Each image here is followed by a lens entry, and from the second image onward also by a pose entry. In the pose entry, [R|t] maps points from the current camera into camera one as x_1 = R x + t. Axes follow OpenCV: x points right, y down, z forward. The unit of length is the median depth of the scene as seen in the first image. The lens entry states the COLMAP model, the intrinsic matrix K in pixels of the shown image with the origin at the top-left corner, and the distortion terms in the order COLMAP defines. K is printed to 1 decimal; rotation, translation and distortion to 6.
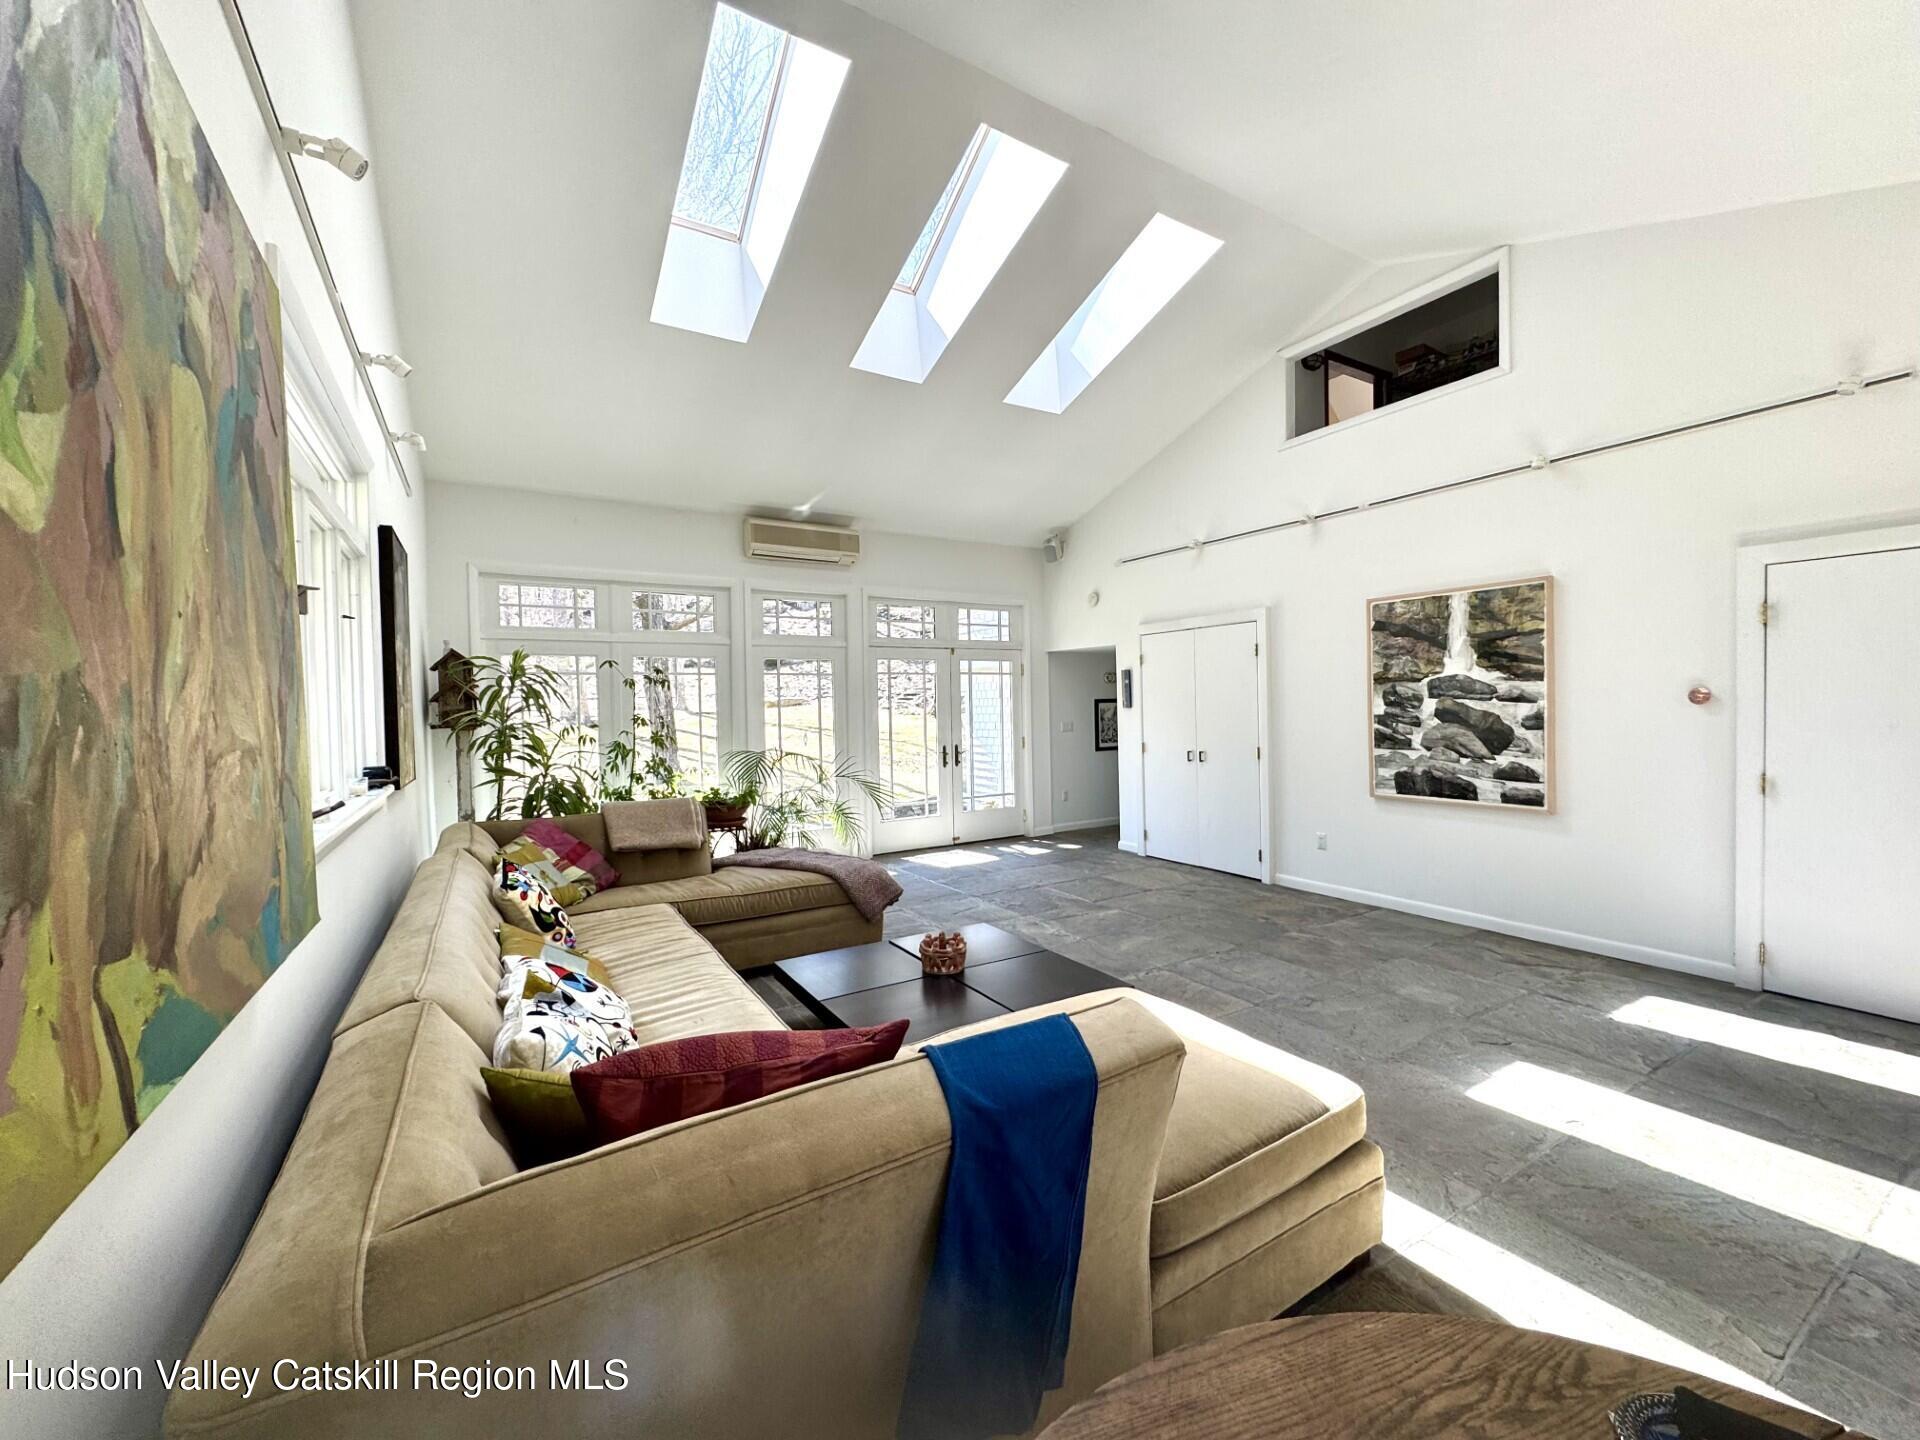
lens RADIAL K [[766.8, 0, 958.0], [0, 766.8, 716.9], [0, 0, 1]] dist [-0.001300, -0.000396]
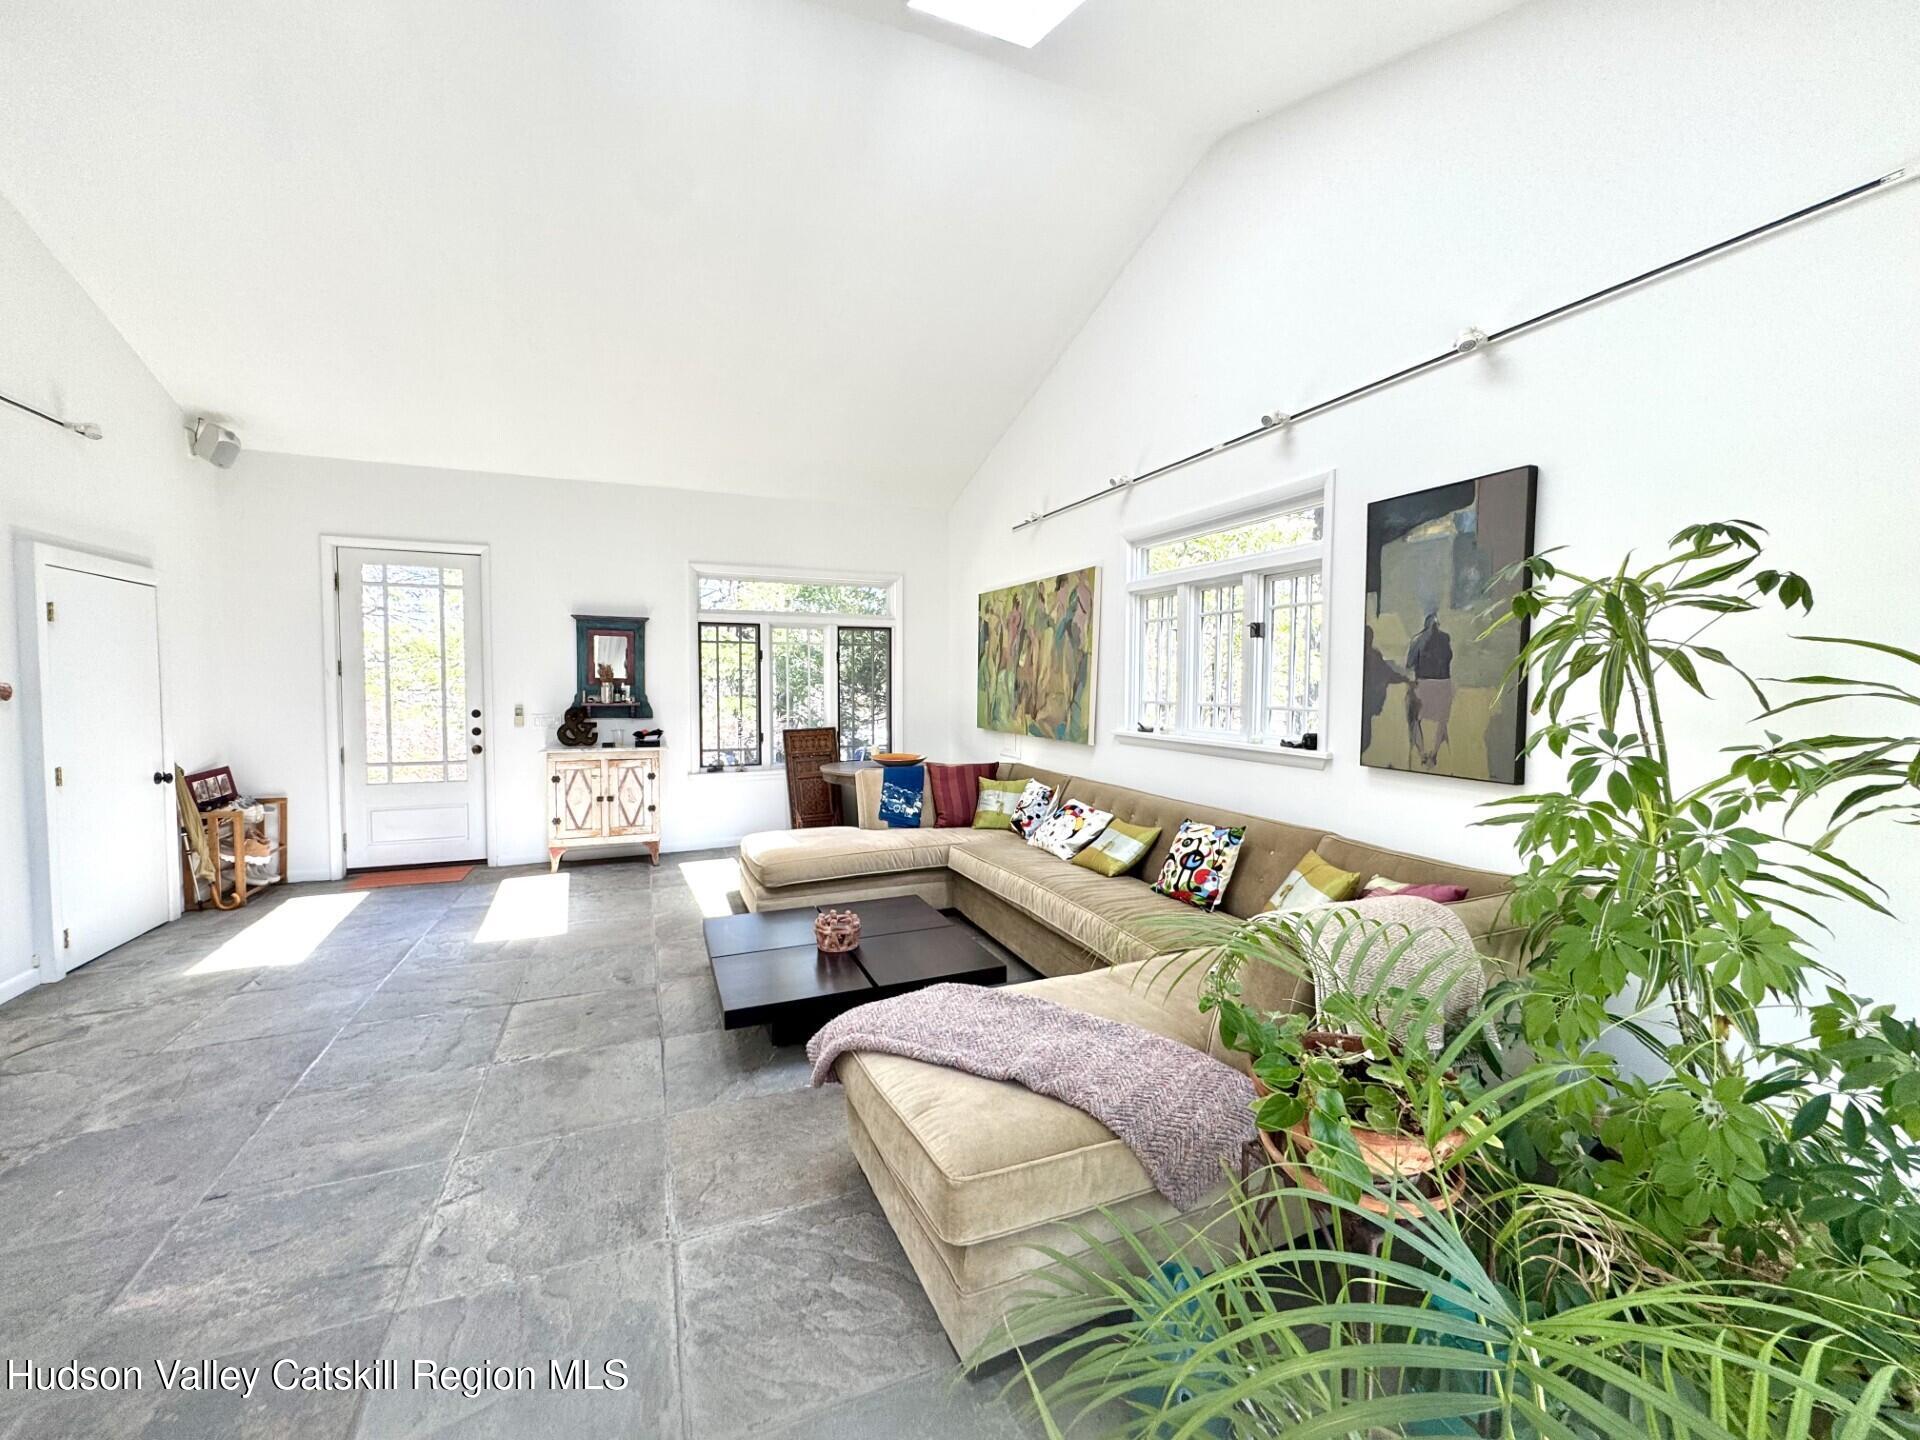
lens RADIAL K [[766.8, 0, 958.0], [0, 766.8, 716.9], [0, 0, 1]] dist [-0.001300, -0.000396]
pose [[-0.988703, 0.007065, 0.149720, -0.254349], [0.016053, 0.998134, 0.058909, -0.027226], [-0.149025, 0.060648, -0.986972, 1.507363]]
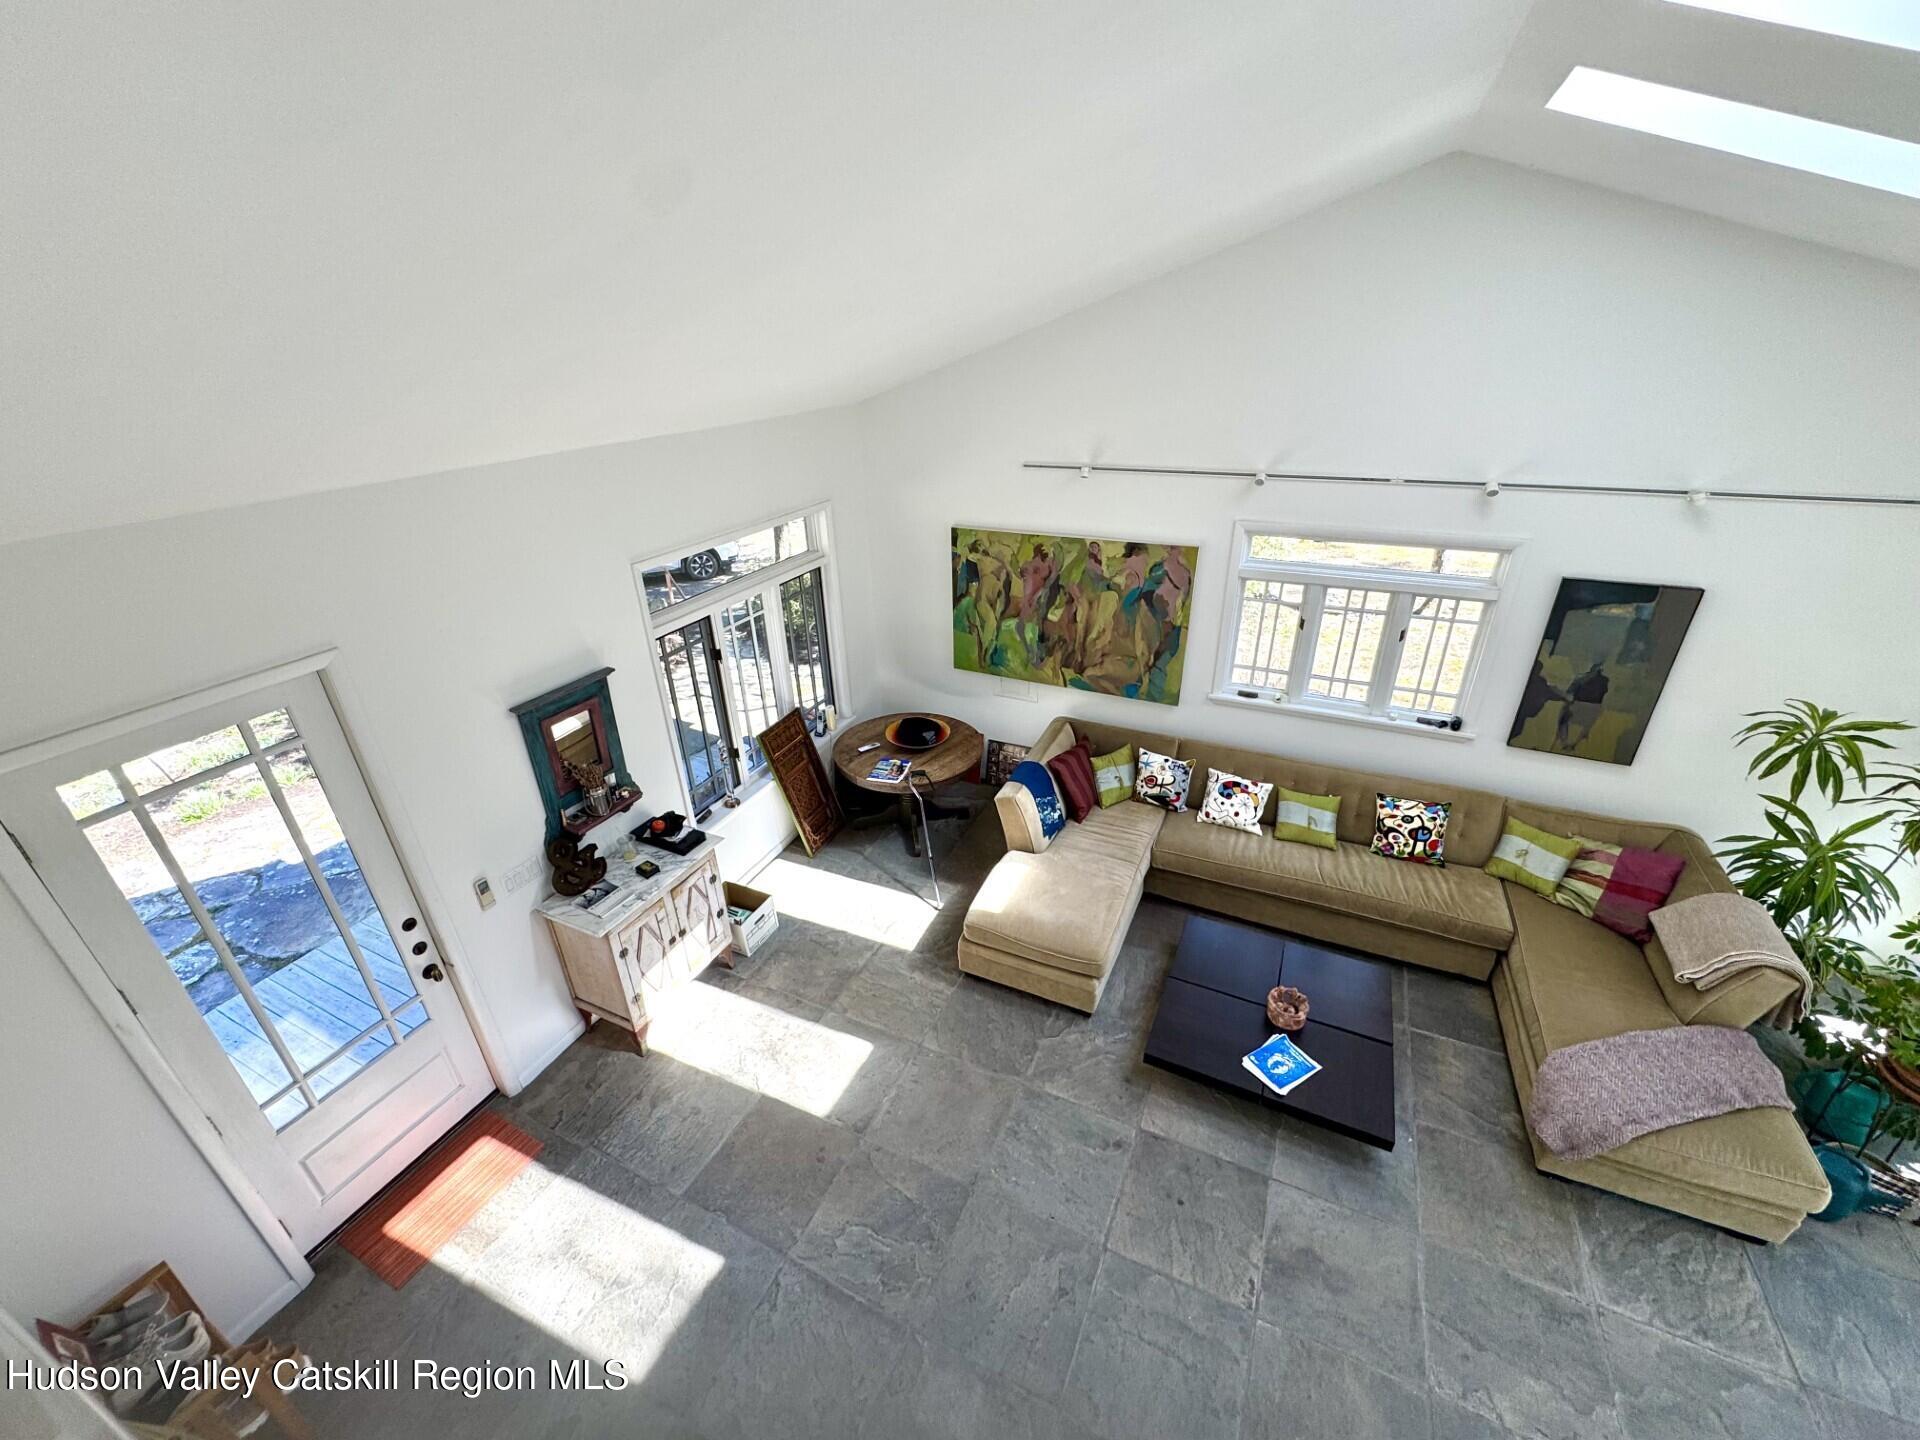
lens RADIAL K [[766.8, 0, 958.0], [0, 766.8, 716.9], [0, 0, 1]] dist [-0.001300, -0.000396]
pose [[-0.836537, 0.279882, -0.471032, 0.645759], [0.034906, 0.885166, 0.463964, -0.508182], [0.546797, 0.371681, -0.750244, 1.107815]]
